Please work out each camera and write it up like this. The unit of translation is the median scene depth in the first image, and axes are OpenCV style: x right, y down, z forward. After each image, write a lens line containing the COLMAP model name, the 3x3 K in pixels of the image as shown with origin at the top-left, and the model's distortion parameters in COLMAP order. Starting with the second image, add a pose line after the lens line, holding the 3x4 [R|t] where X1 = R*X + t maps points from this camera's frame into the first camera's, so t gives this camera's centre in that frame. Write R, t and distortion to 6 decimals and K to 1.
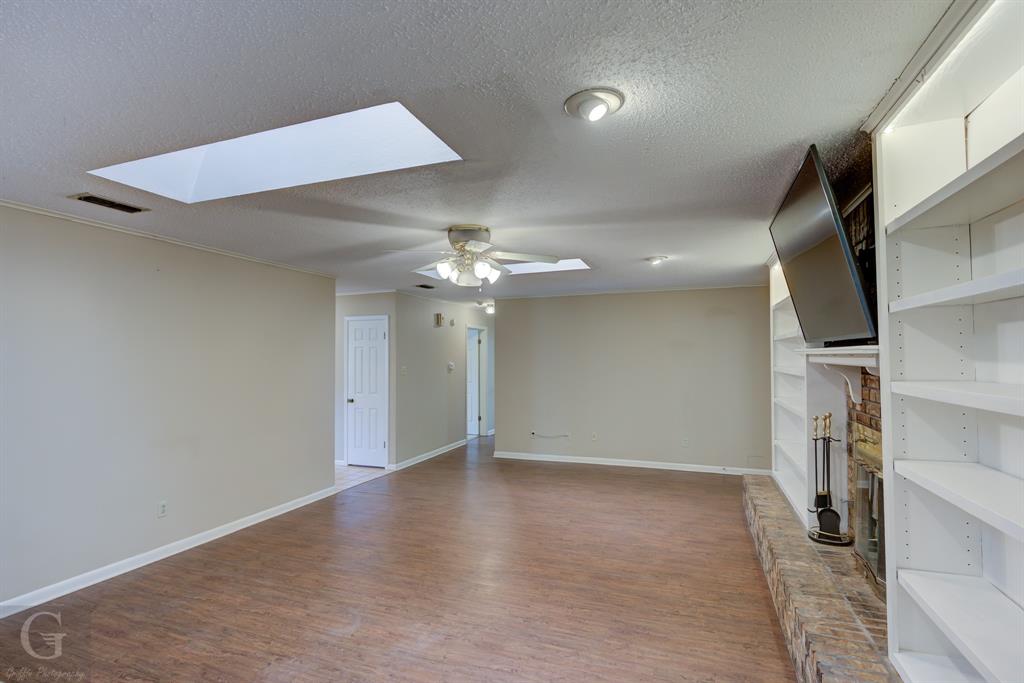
lens RADIAL K [[484.5, 0, 512.0], [0, 484.5, 341.5], [0, 0, 1]] dist [-0.003848, -0.000214]
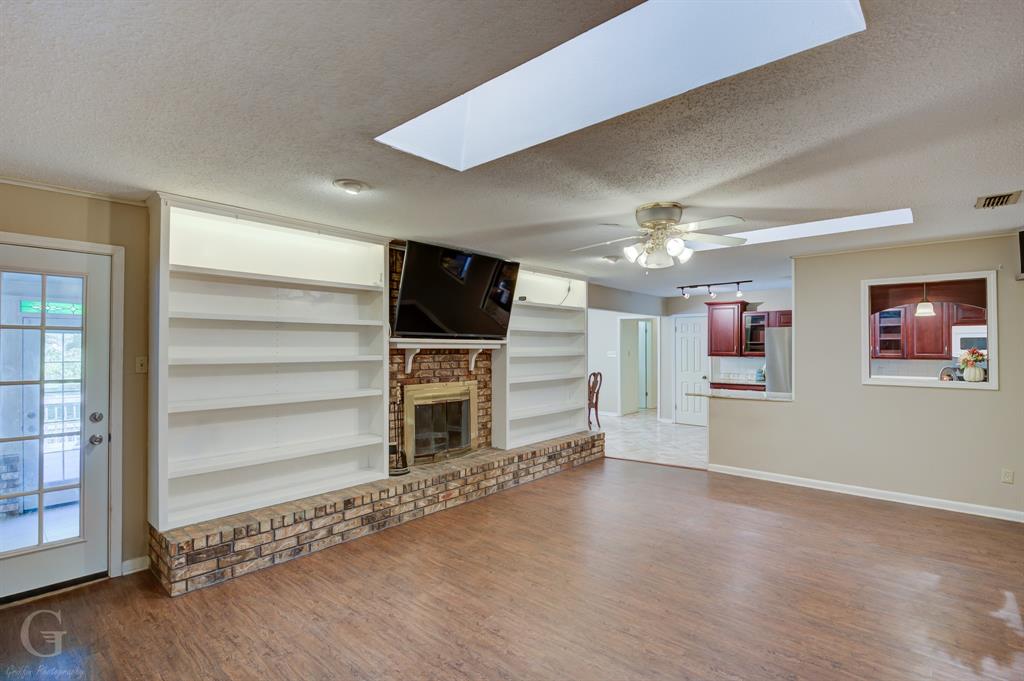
lens RADIAL K [[480.8, 0, 512.0], [0, 480.8, 340.5], [0, 0, 1]] dist [-0.000827, -0.000260]
pose [[-0.930485, 0.011238, 0.366158, -0.099064], [-0.006470, 0.998869, -0.047100, 0.045039], [-0.366274, -0.046195, -0.929360, 1.191171]]
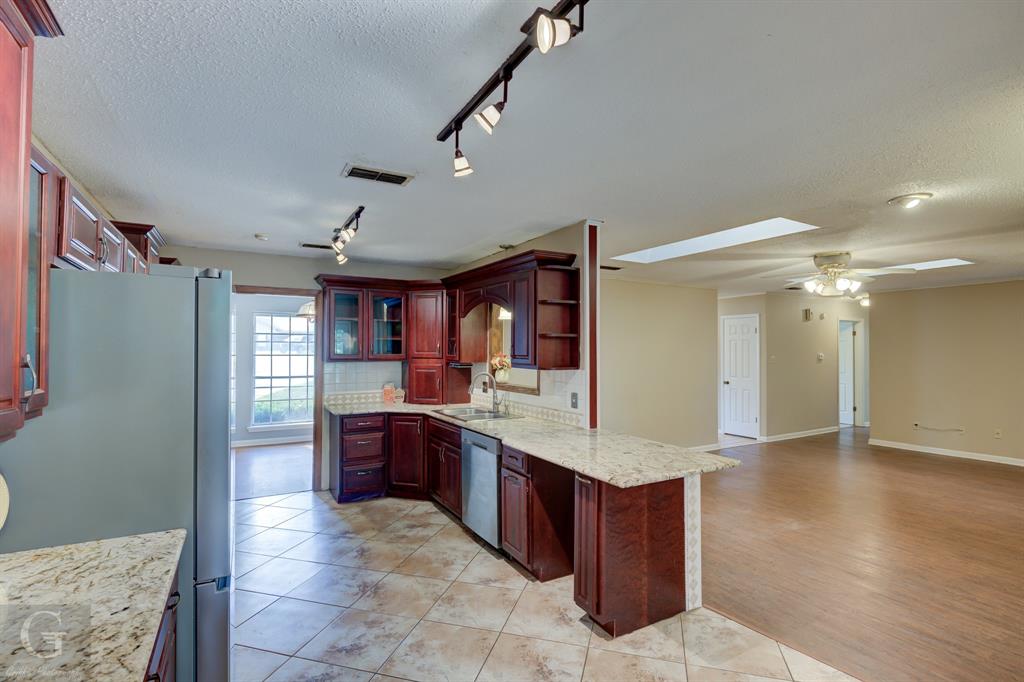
lens RADIAL K [[484.5, 0, 512.0], [0, 484.5, 341.0], [0, 0, 1]] dist [-0.003848, -0.000214]
pose [[0.764251, -0.002567, -0.644914, 0.060527], [0.015119, 0.999789, 0.013937, -0.013496], [0.644742, -0.020402, 0.764128, -0.372058]]
